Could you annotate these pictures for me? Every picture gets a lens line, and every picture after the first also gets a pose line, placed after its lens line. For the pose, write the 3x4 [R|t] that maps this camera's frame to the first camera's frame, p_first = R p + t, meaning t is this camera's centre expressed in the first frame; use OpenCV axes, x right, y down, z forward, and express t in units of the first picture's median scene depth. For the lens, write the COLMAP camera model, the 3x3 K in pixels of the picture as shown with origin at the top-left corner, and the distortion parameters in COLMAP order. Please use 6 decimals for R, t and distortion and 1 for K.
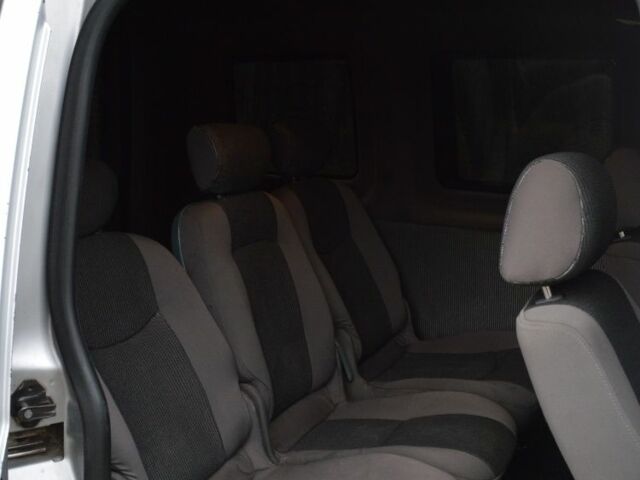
lens RADIAL K [[764.7, 0, 319.3], [0, 764.7, 237.6], [0, 0, 1]] dist [-0.014115, 0.013346]
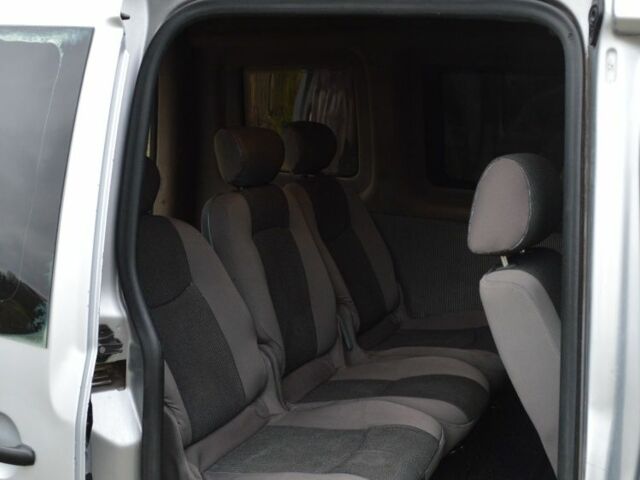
lens RADIAL K [[764.7, 0, 319.3], [0, 764.7, 237.6], [0, 0, 1]] dist [-0.014115, 0.013346]
pose [[0.999920, 0.012448, 0.002109, -0.012348], [-0.012439, 0.999915, -0.004004, 0.027796], [-0.002159, 0.003977, 0.999990, -0.199481]]
